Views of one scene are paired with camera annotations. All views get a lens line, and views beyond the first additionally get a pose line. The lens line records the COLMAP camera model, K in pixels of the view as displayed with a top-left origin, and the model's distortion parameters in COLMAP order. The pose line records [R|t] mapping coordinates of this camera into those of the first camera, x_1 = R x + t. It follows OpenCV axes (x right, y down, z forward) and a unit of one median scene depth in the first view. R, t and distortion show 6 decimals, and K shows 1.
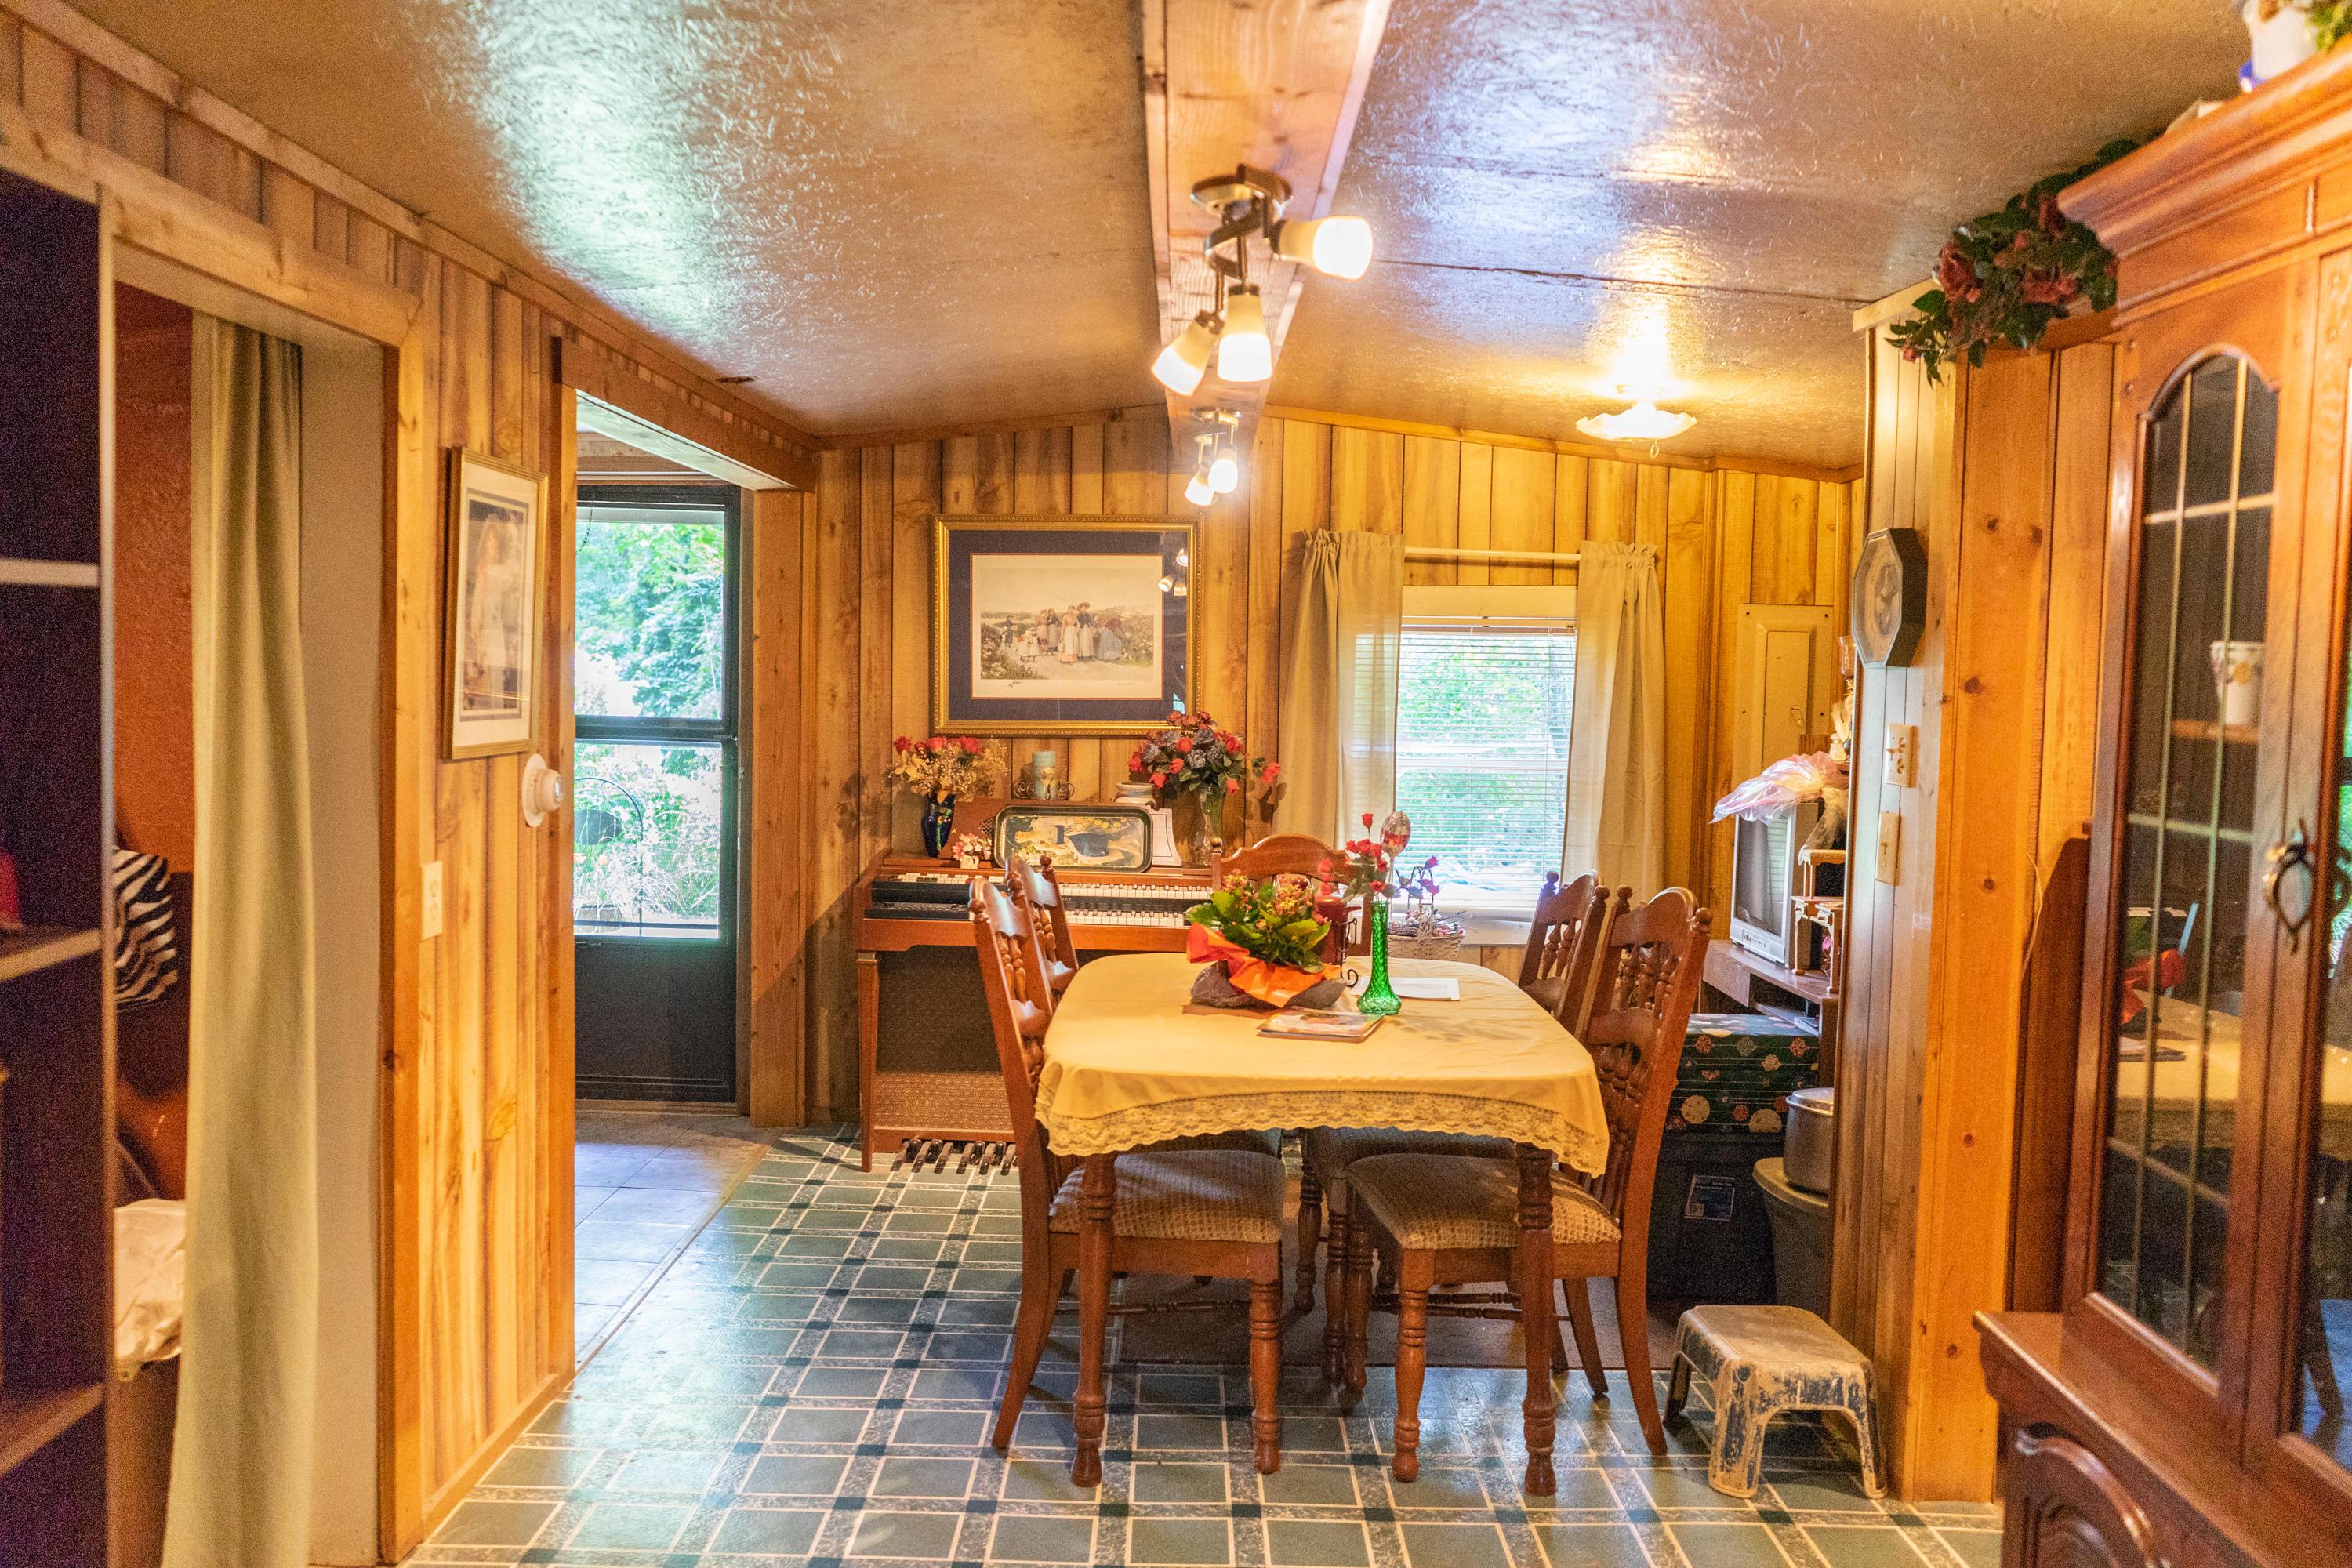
lens RADIAL K [[1921.9, 0, 1176.0], [0, 1921.9, 784.0], [0, 0, 1]] dist [0.013600, -0.002548]
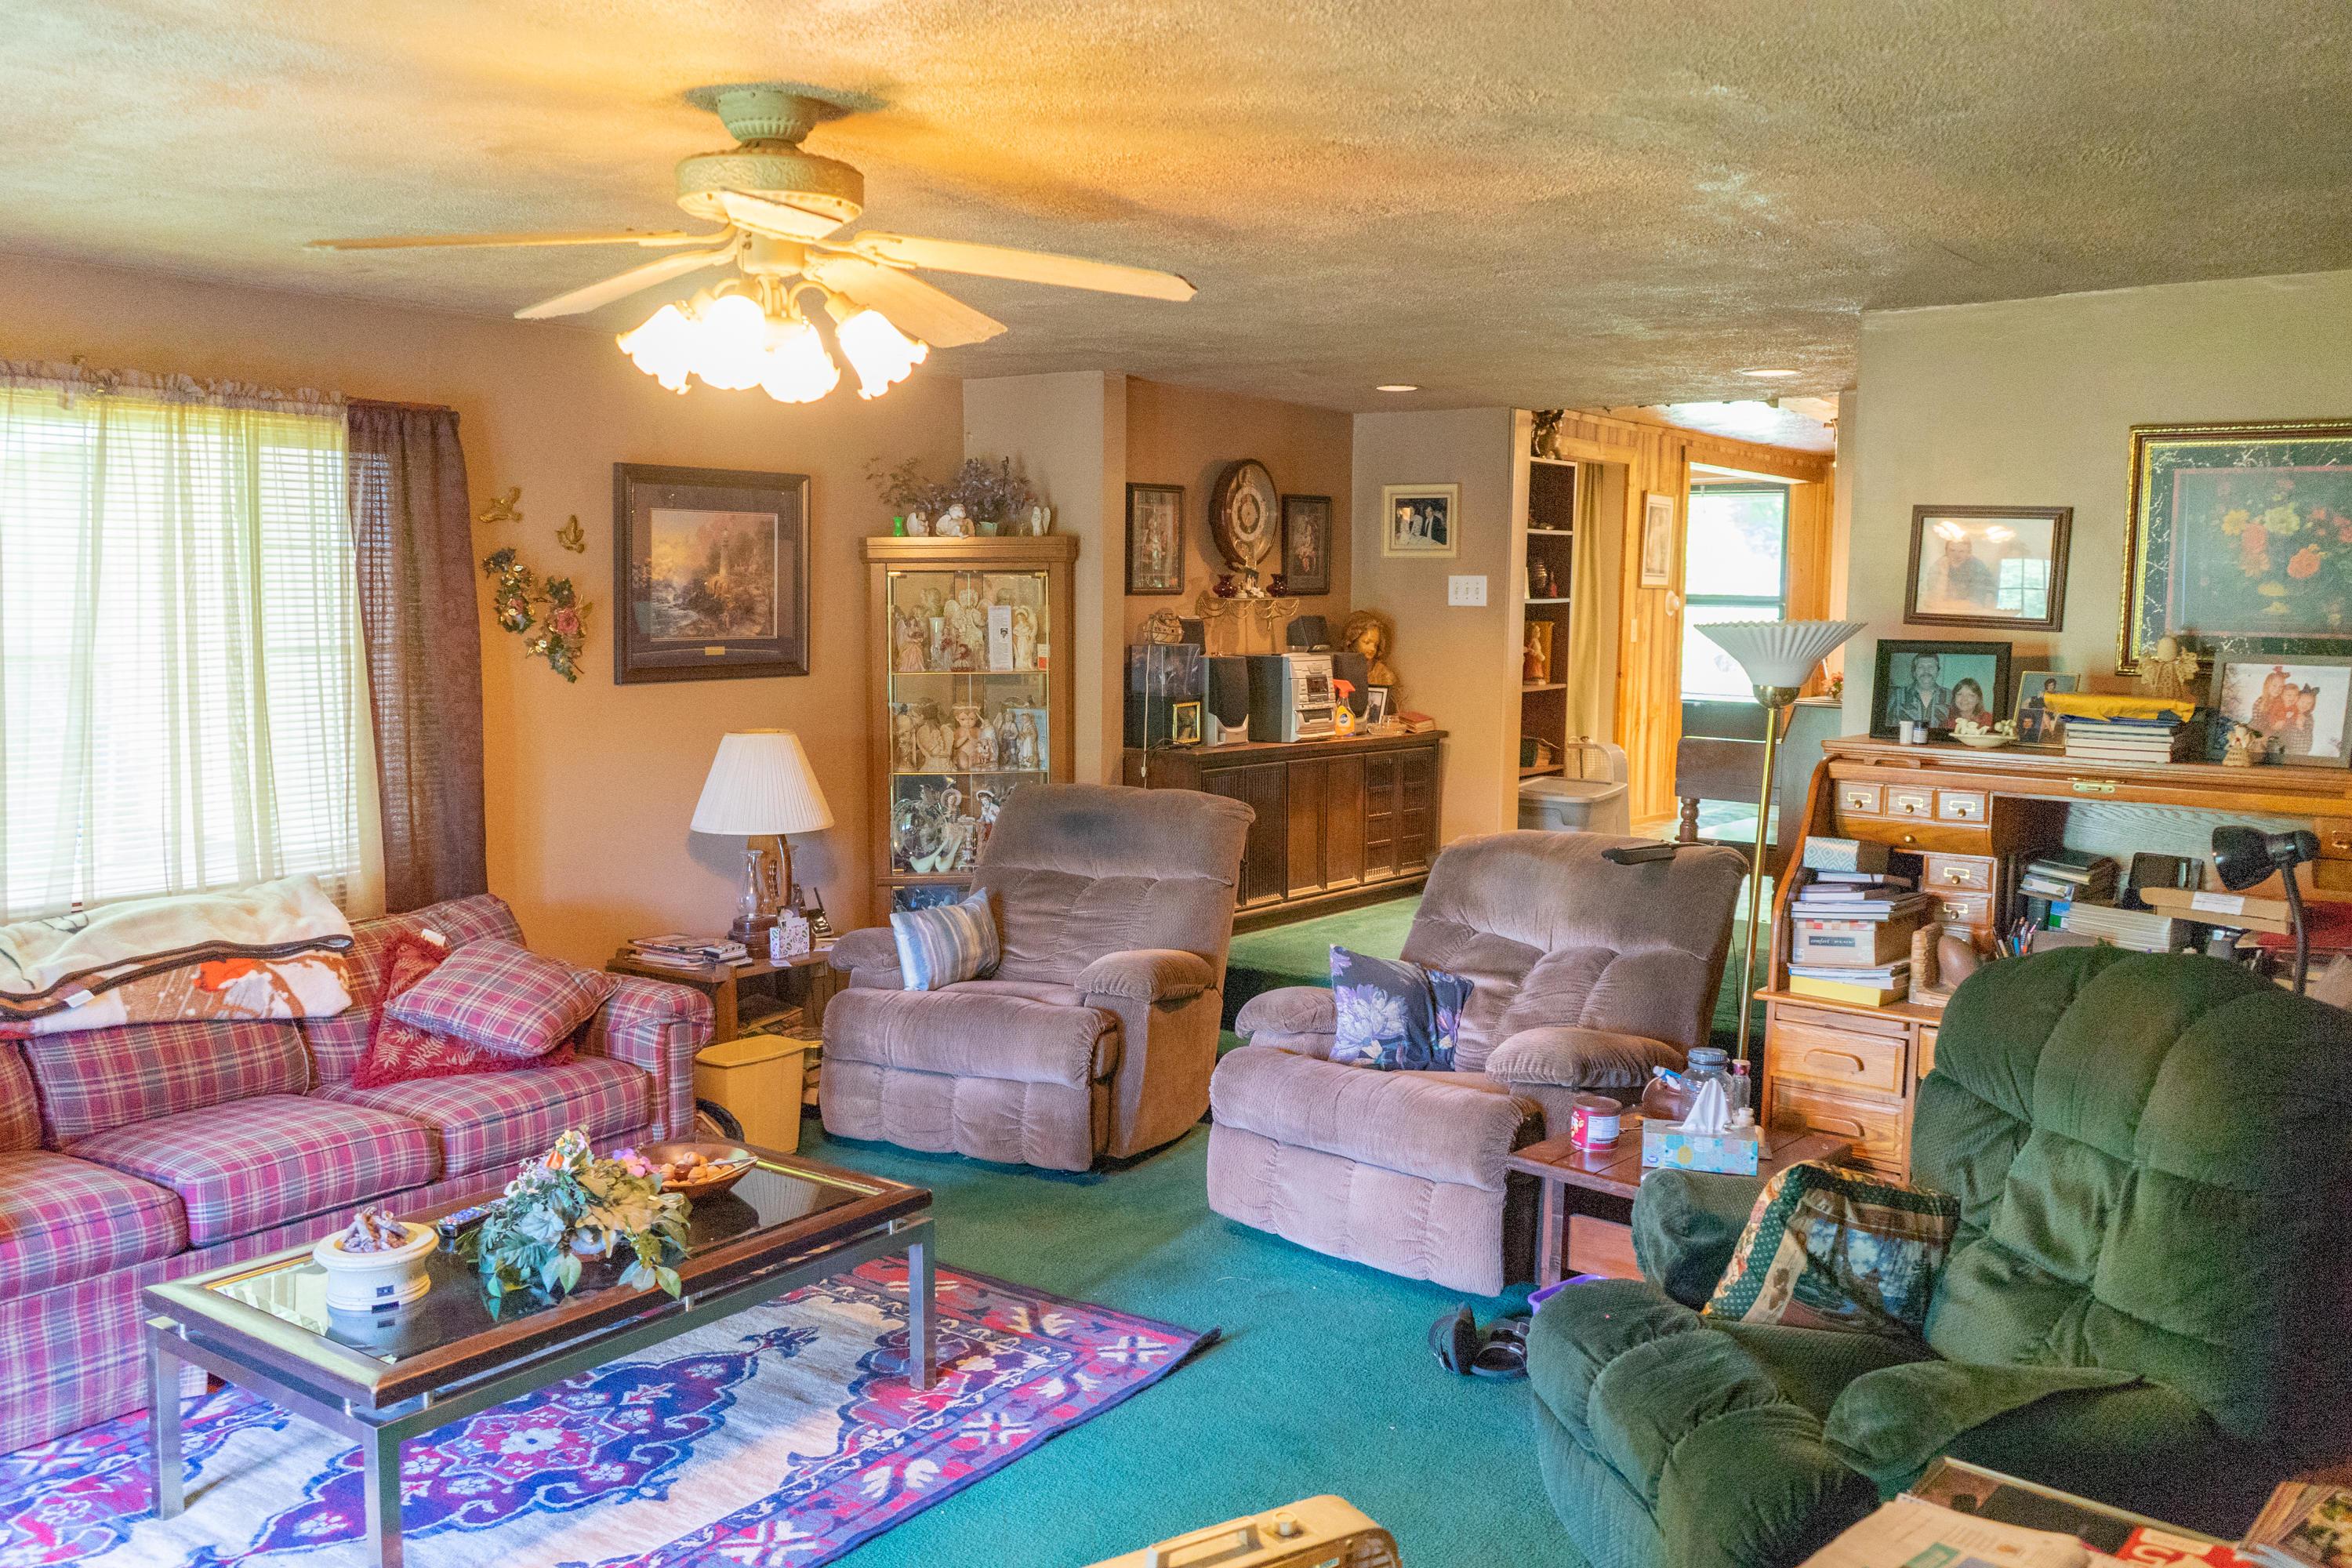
lens RADIAL K [[1921.9, 0, 1176.0], [0, 1921.9, 784.0], [0, 0, 1]] dist [0.013600, -0.002548]
pose [[0.811306, 0.043267, -0.583018, 0.839832], [-0.028857, 0.999006, 0.033983, 0.218077], [0.583909, -0.010746, 0.811748, -1.968314]]
